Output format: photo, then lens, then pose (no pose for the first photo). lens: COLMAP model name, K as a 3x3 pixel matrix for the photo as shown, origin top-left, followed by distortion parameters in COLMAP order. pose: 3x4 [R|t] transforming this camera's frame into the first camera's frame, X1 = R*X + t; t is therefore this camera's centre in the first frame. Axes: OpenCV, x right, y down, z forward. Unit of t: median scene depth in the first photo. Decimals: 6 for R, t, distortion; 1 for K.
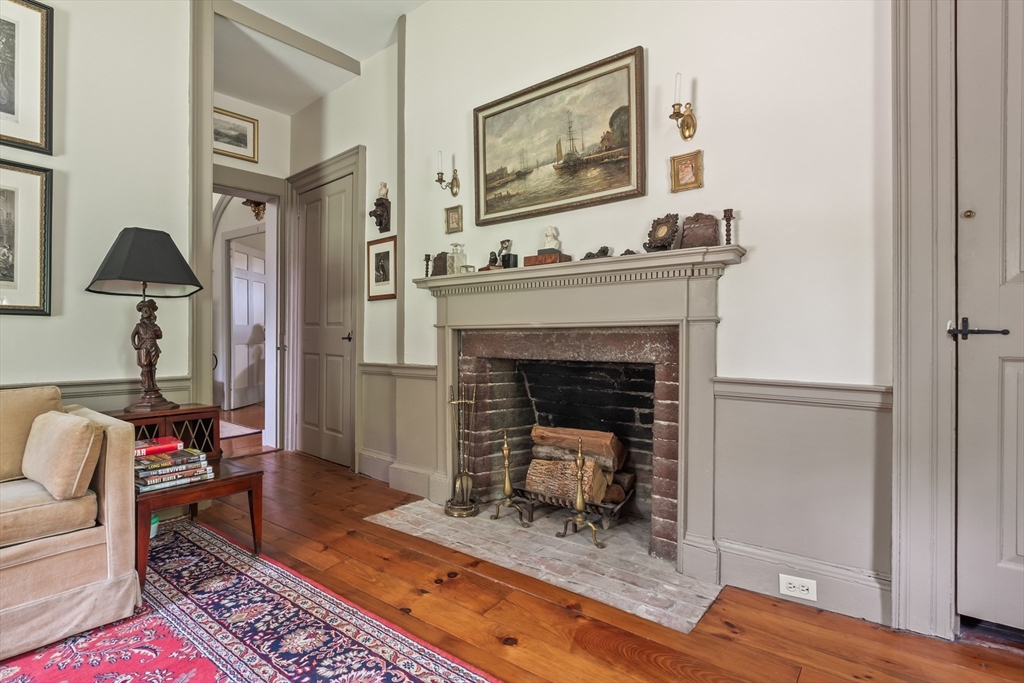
lens RADIAL K [[490.6, 0, 512.7], [0, 490.6, 334.0], [0, 0, 1]] dist [0.000713, 0.000328]
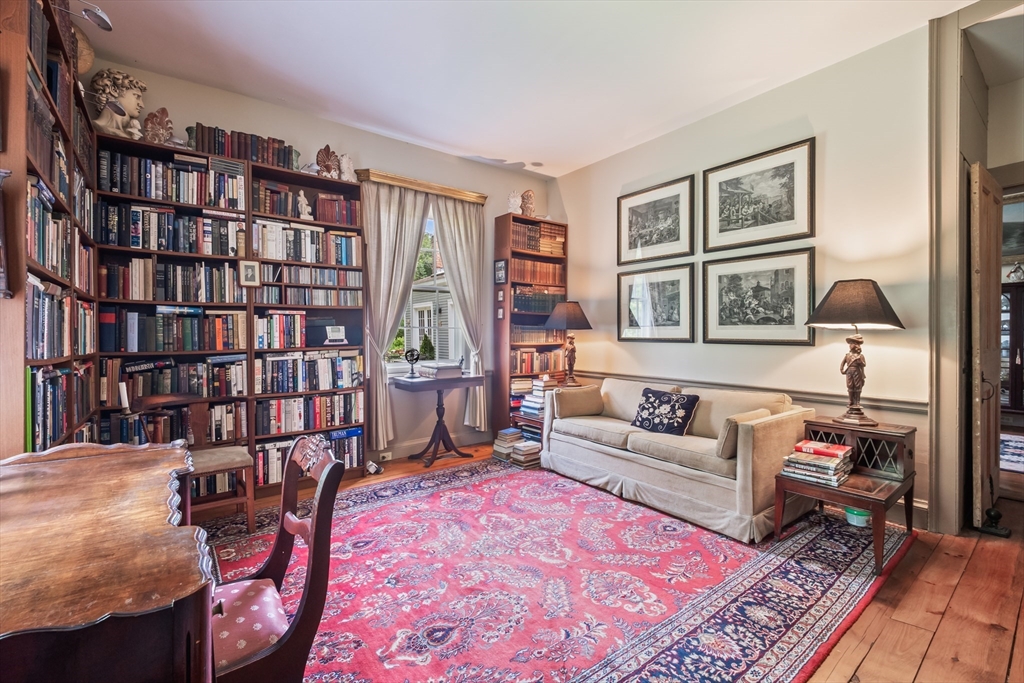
lens RADIAL K [[437.9, 0, 512.5], [0, 437.9, 337.1], [0, 0, 1]] dist [-0.003175, -0.000401]
pose [[-0.202088, 0.010881, -0.979307, 0.708923], [0.007436, 0.999927, 0.009575, -0.109995], [0.979339, -0.005347, -0.202154, 0.499382]]
